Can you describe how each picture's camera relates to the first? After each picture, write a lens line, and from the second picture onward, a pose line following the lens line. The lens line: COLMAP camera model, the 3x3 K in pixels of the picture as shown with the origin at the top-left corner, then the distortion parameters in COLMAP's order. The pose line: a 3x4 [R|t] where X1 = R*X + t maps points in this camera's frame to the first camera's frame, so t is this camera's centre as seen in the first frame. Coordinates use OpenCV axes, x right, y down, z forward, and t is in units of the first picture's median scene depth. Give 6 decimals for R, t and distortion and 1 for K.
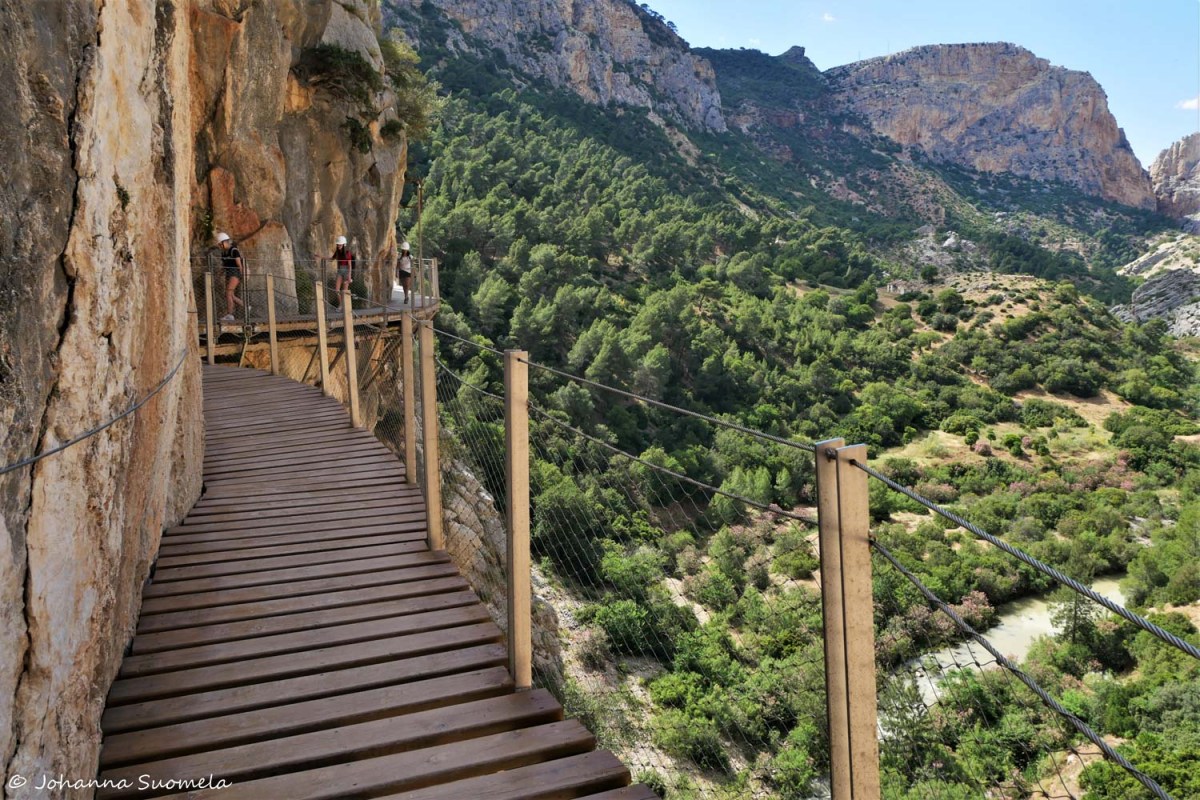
lens RADIAL K [[918.3, 0, 600.0], [0, 918.3, 400.0], [0, 0, 1]] dist [-0.036621, 0.004013]
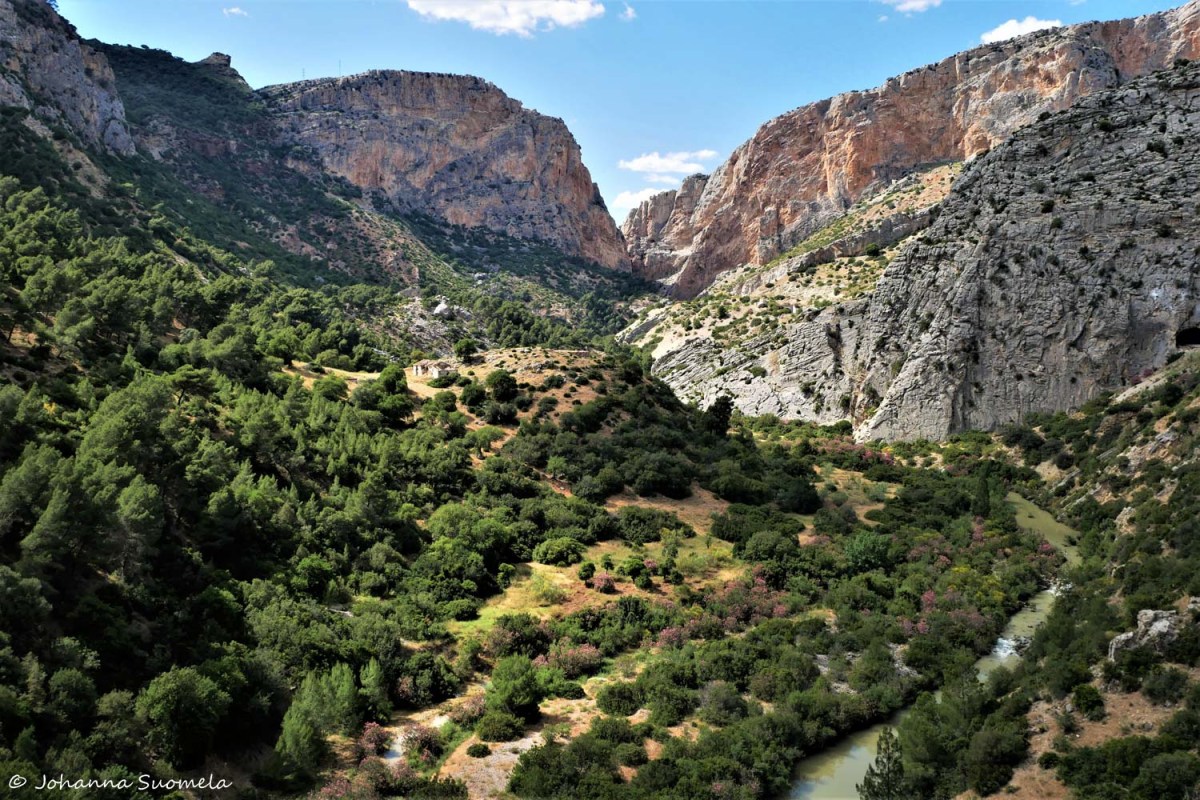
lens RADIAL K [[1119.5, 0, 600.0], [0, 1119.5, 400.0], [0, 0, 1]] dist [-0.007689, 0.008970]
pose [[0.847116, -0.038494, 0.530011, -0.048620], [0.084818, 0.994381, -0.063344, -0.028823], [-0.524595, 0.098615, 0.845621, 0.156176]]
